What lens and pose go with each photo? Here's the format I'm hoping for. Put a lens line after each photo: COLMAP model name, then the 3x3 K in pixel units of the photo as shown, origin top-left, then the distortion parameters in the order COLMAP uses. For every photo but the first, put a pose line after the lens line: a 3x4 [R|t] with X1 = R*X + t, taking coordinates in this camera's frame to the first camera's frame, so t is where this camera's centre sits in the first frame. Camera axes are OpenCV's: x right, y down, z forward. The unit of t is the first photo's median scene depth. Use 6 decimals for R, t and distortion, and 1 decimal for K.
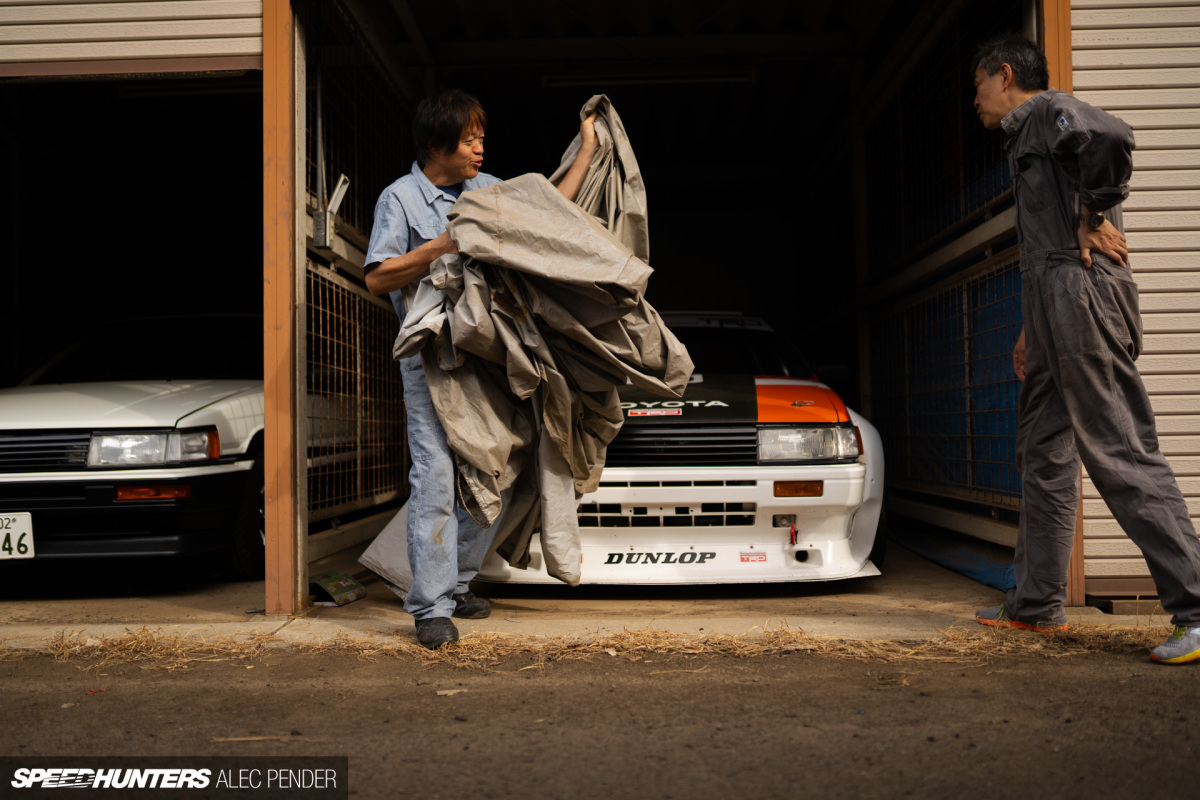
lens RADIAL K [[1140.9, 0, 600.0], [0, 1140.9, 400.0], [0, 0, 1]] dist [-0.093364, 0.161657]
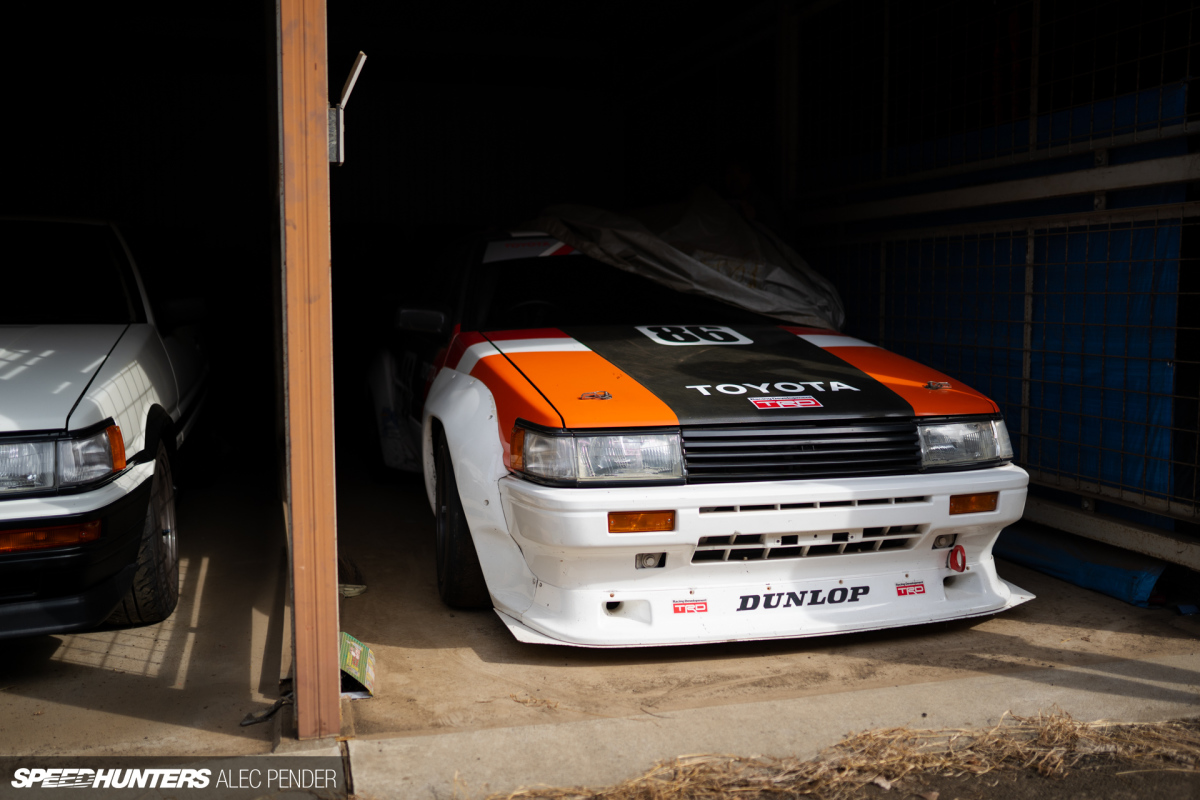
lens RADIAL K [[1166.9, 0, 599.0], [0, 1166.9, 423.7], [0, 0, 1]] dist [-0.124579, 0.007839]
pose [[0.944651, -0.020375, 0.327444, -0.326663], [-0.022461, 0.991712, 0.126505, -0.071046], [-0.327308, -0.126857, 0.936364, 0.335046]]
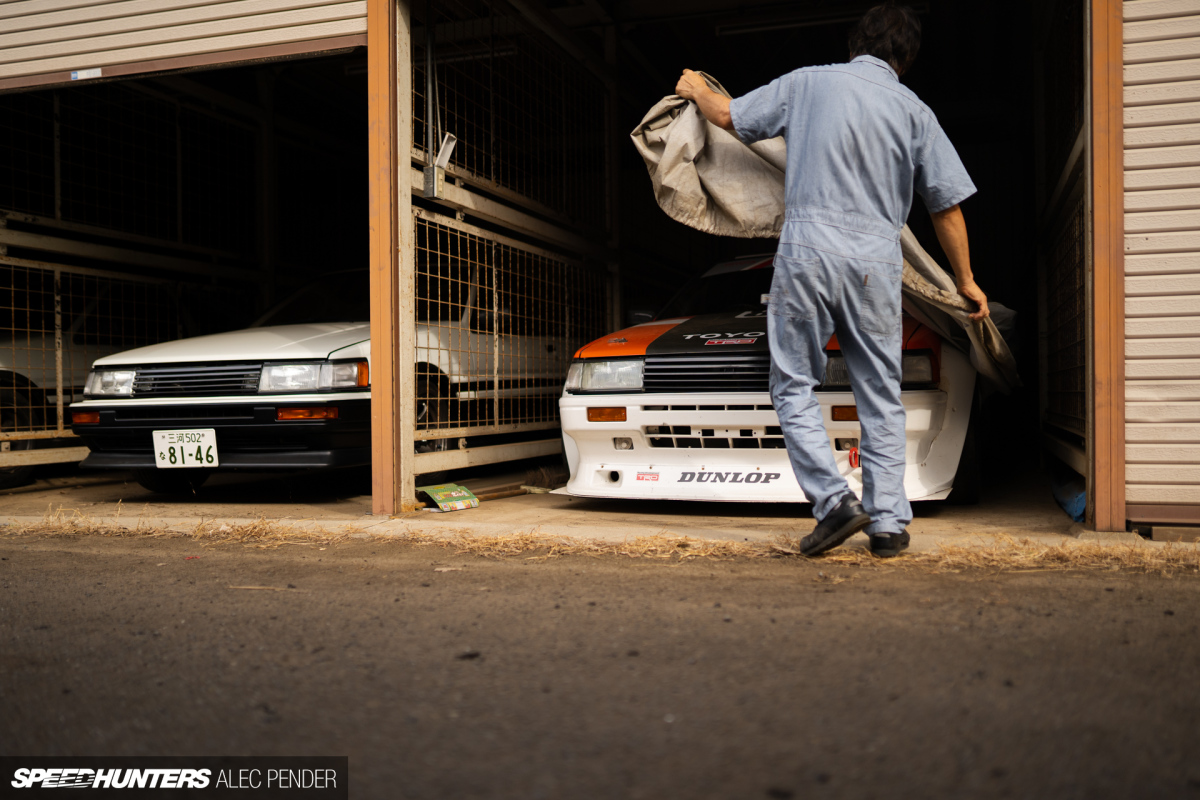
lens RADIAL K [[1140.9, 0, 600.0], [0, 1140.9, 400.0], [0, 0, 1]] dist [-0.093364, 0.161657]
pose [[0.962684, 0.005441, -0.270573, 0.225034], [0.004899, 0.999284, 0.037525, 0.025556], [0.270583, -0.037451, 0.961968, -0.057204]]
